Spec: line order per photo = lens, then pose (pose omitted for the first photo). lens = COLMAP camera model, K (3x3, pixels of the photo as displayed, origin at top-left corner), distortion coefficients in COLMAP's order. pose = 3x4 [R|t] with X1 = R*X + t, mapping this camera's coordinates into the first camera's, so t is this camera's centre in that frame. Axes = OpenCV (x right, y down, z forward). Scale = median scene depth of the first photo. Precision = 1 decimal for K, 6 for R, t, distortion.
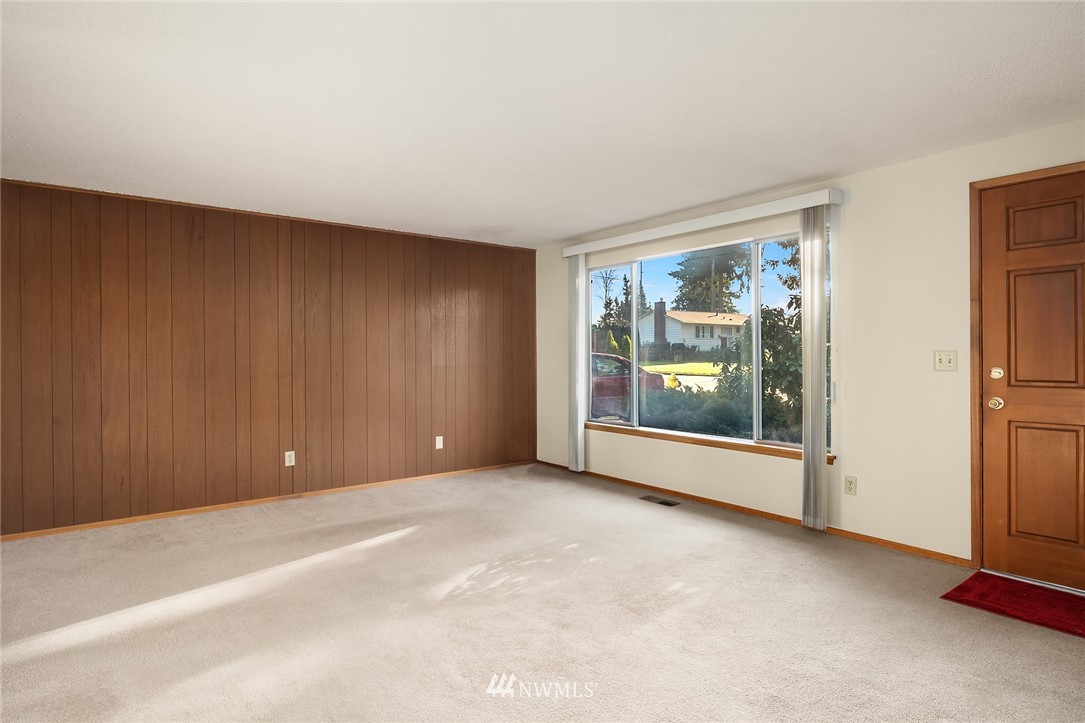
lens RADIAL K [[588.1, 0, 547.2], [0, 588.1, 355.6], [0, 0, 1]] dist [0.005078, -0.006165]
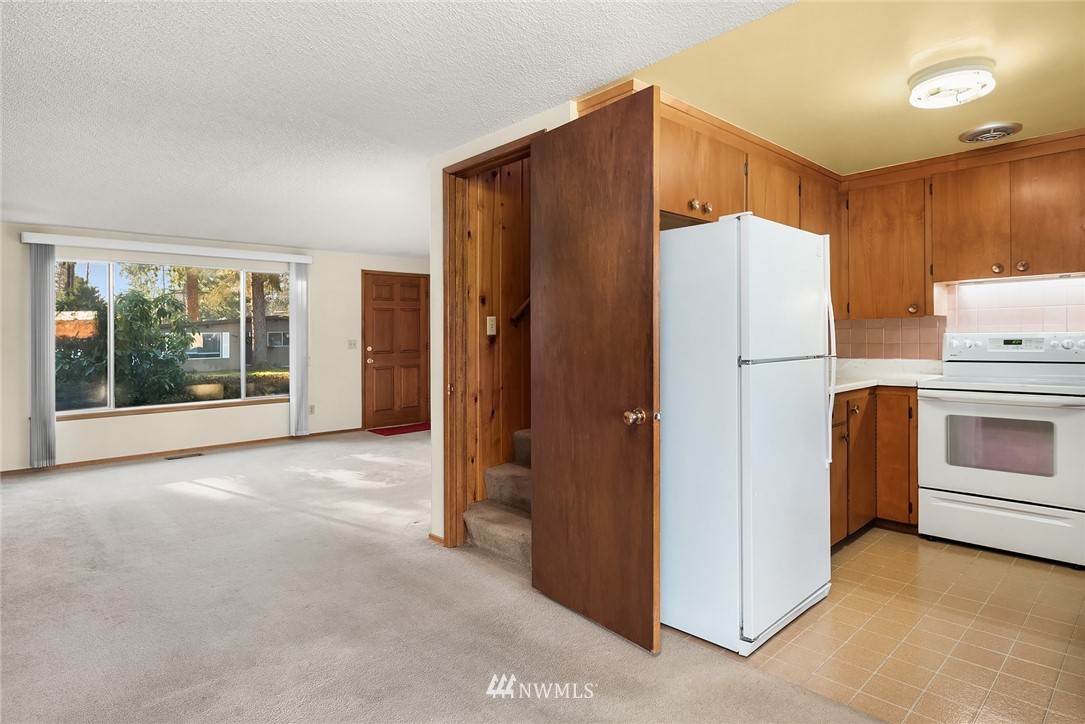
lens RADIAL K [[588.1, 0, 541.0], [0, 588.1, 341.3], [0, 0, 1]] dist [0.005078, -0.006165]
pose [[-0.085936, -0.018491, 0.996129, -1.211436], [0.007351, 0.999789, 0.019193, -0.030127], [-0.996274, 0.008972, -0.085782, 0.337654]]
